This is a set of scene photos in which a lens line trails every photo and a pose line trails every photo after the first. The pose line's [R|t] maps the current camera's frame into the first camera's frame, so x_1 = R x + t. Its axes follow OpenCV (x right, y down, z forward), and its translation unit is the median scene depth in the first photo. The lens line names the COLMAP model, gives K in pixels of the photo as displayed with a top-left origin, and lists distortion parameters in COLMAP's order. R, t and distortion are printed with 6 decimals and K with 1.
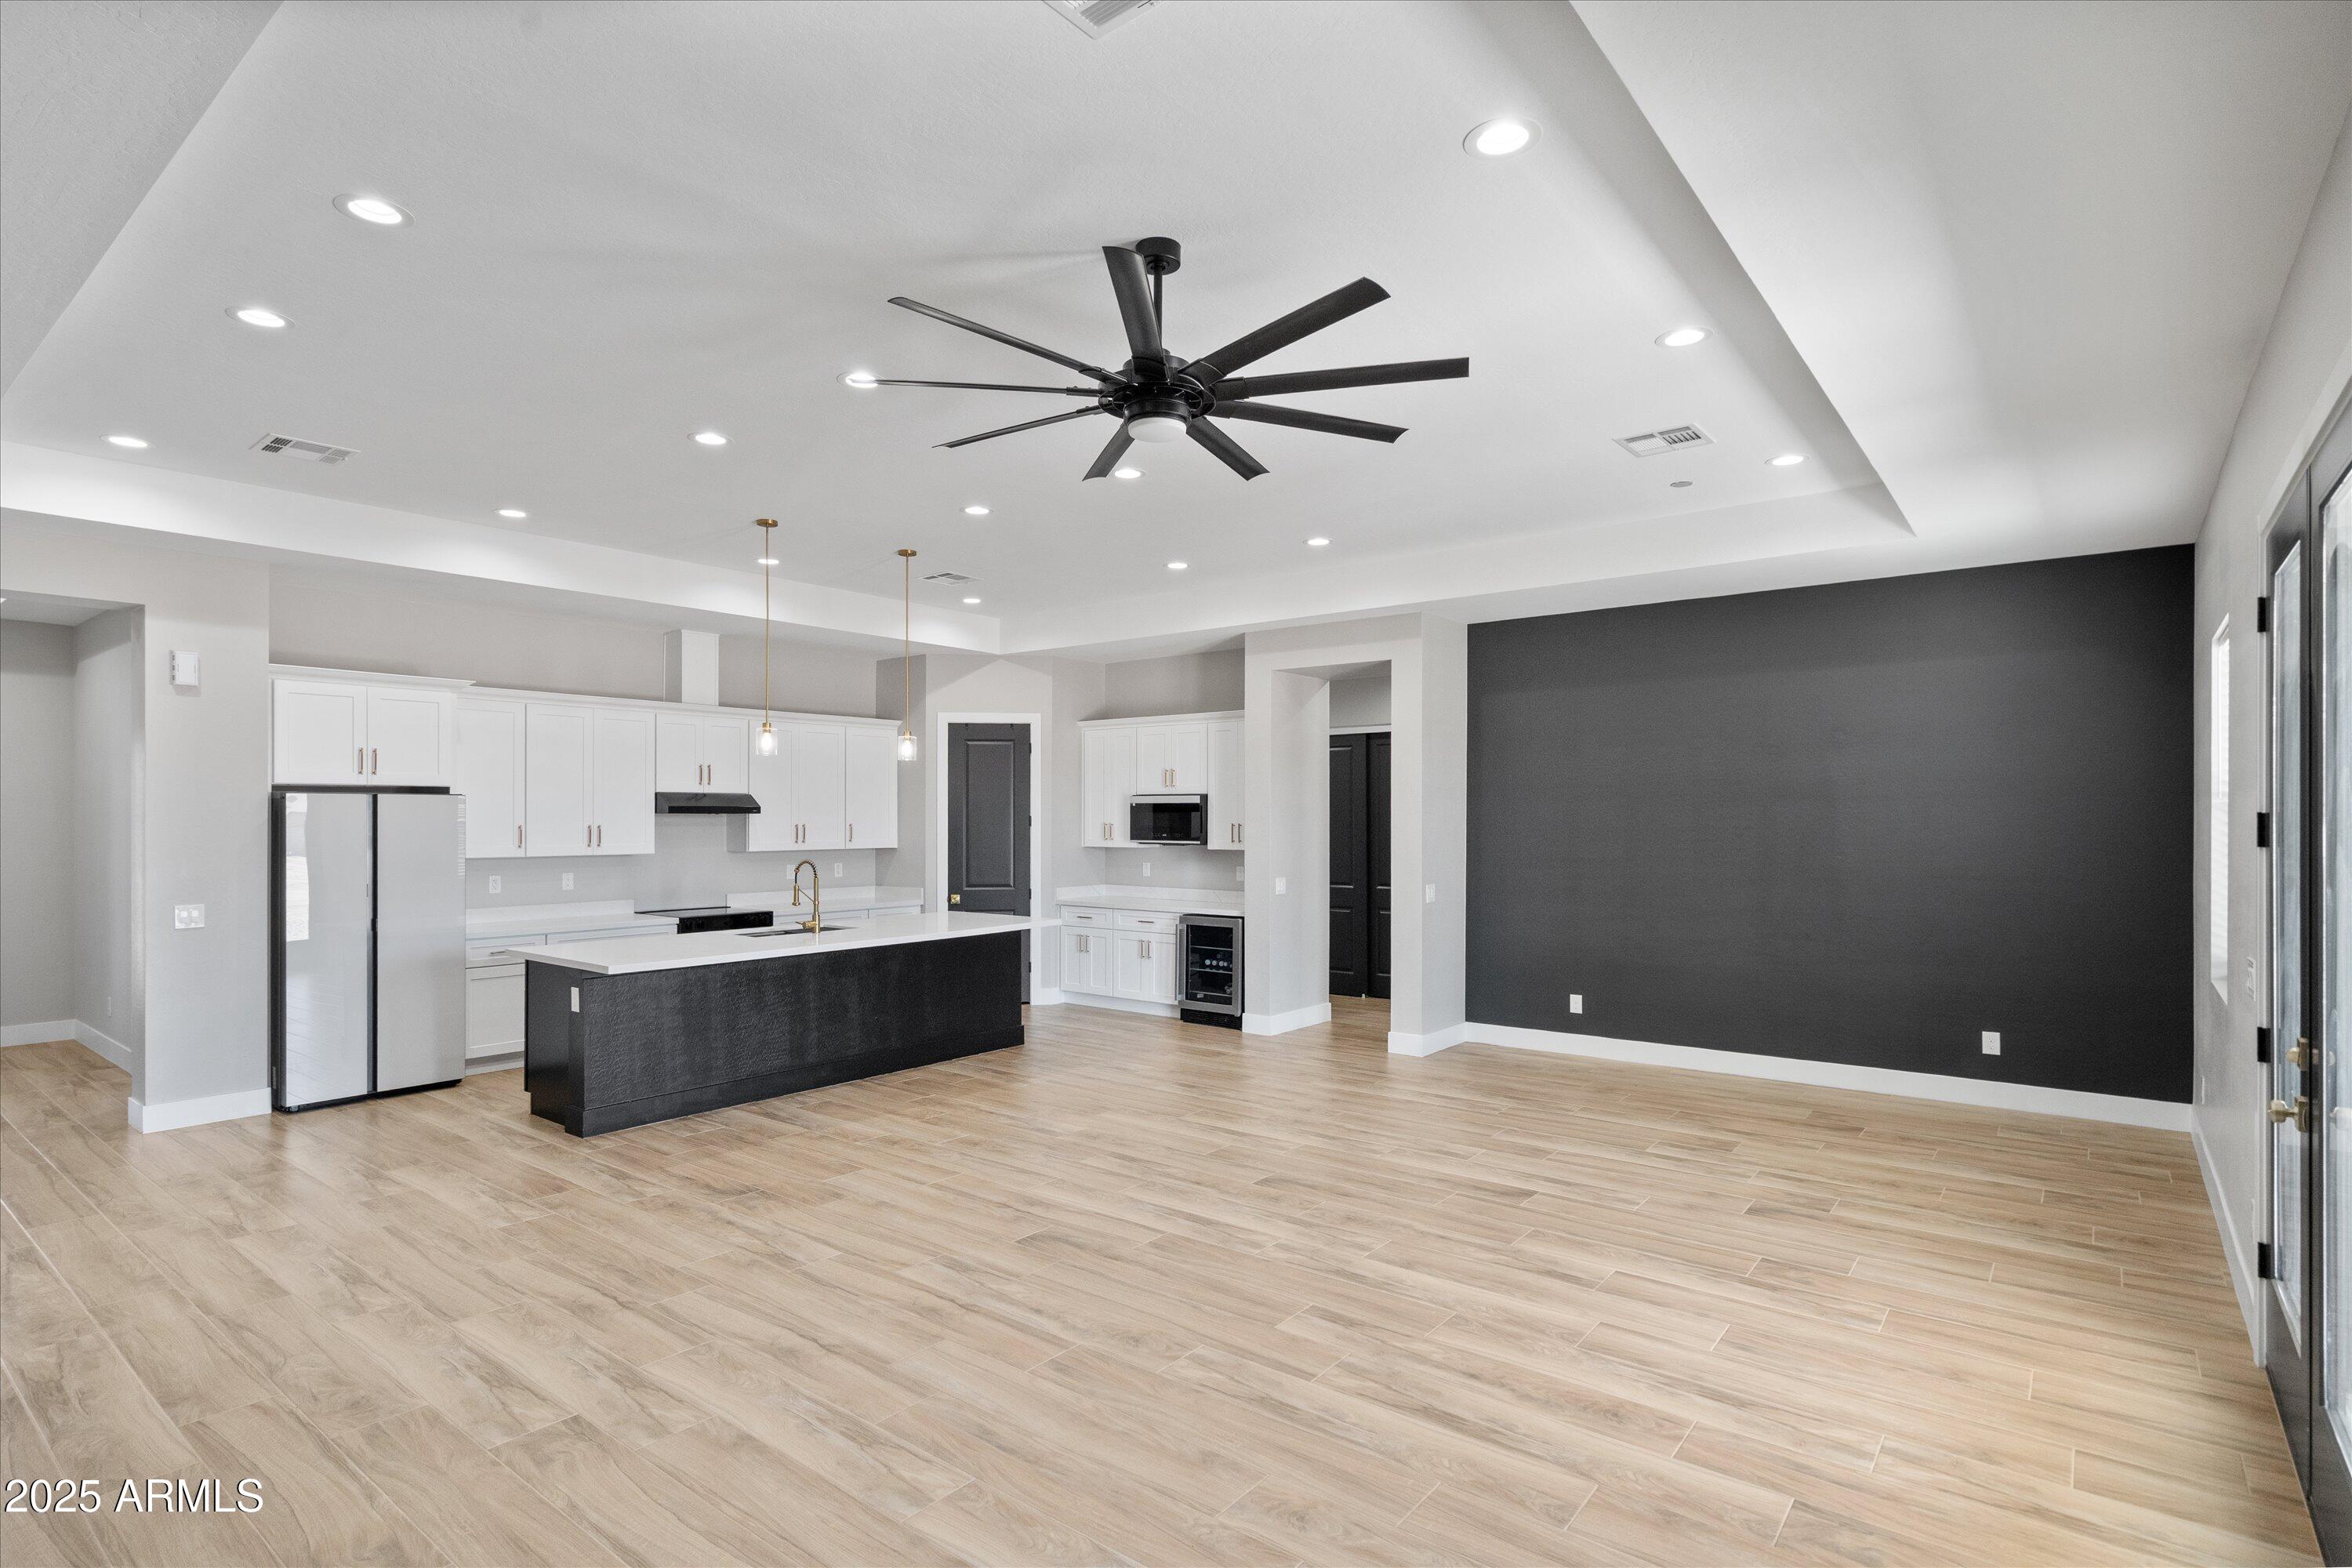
lens RADIAL K [[1171.1, 0, 1165.5], [0, 1171.1, 815.1], [0, 0, 1]] dist [-0.002077, -0.001832]
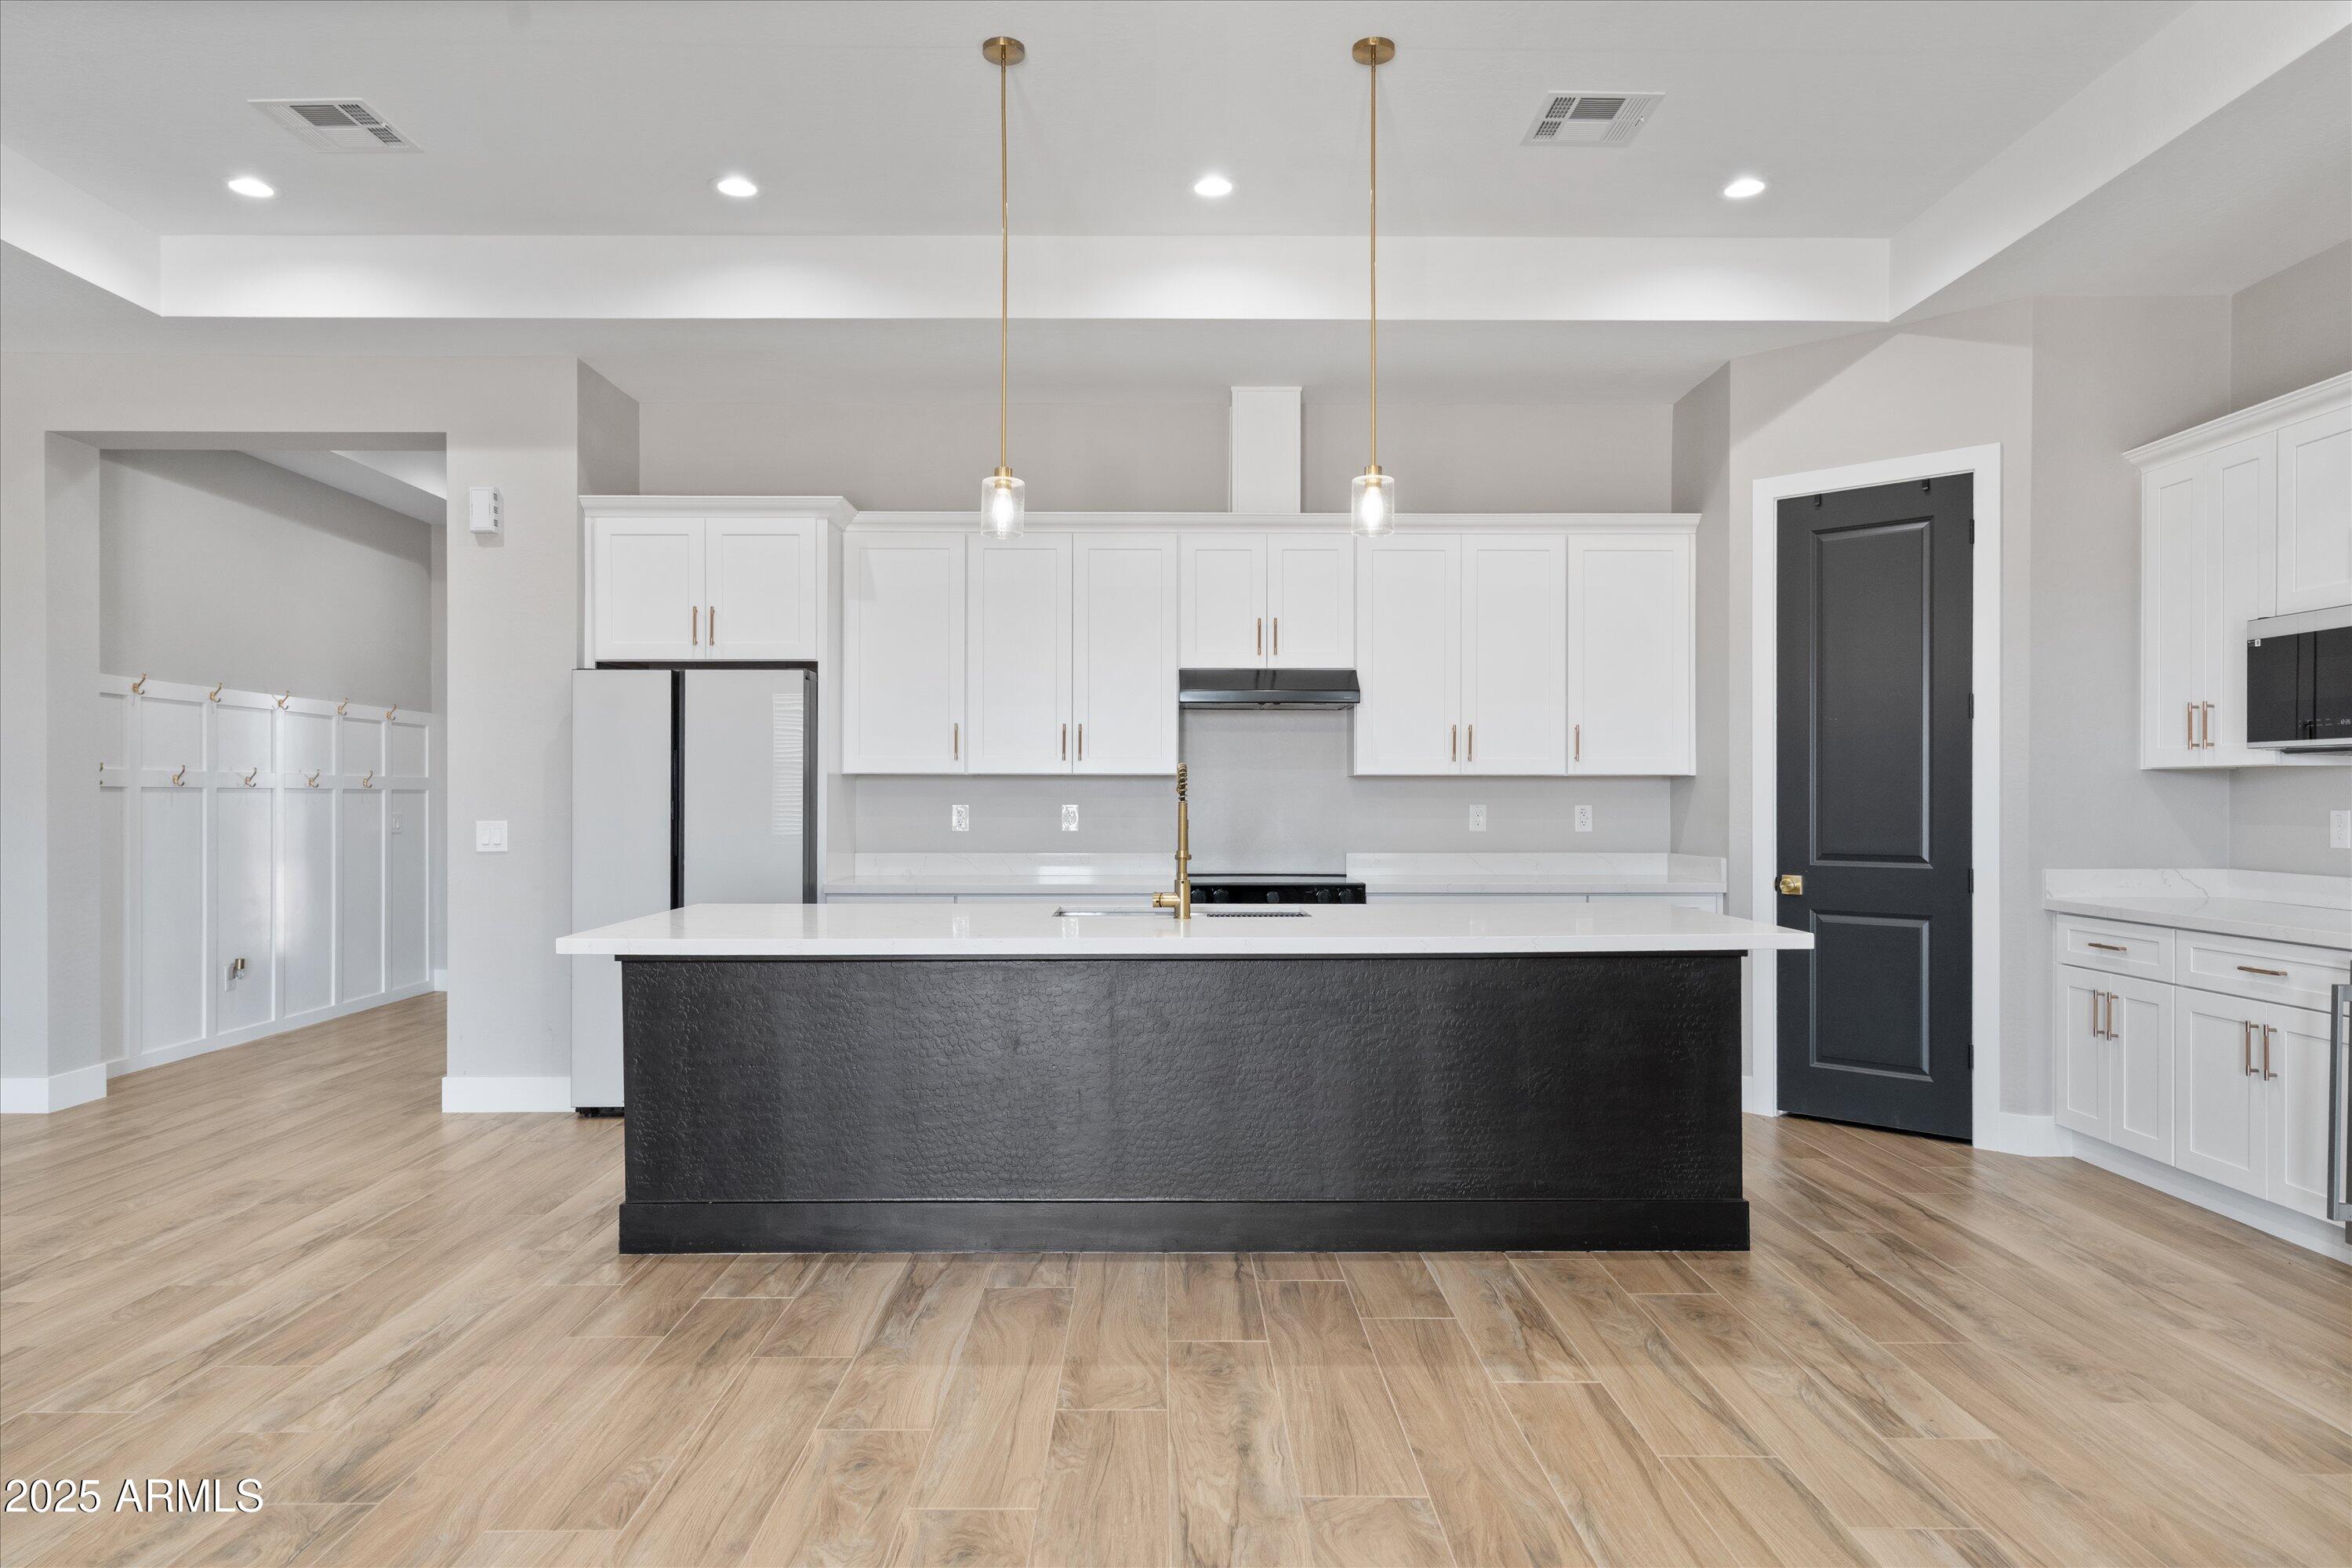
lens RADIAL K [[1488.1, 0, 1165.3], [0, 1488.1, 794.7], [0, 0, 1]] dist [0.003955, -0.000008]
pose [[0.627326, -0.001023, -0.778756, 0.145919], [0.000327, 0.999999, -0.001050, 0.046400], [0.778757, 0.000404, 0.627326, 0.555944]]
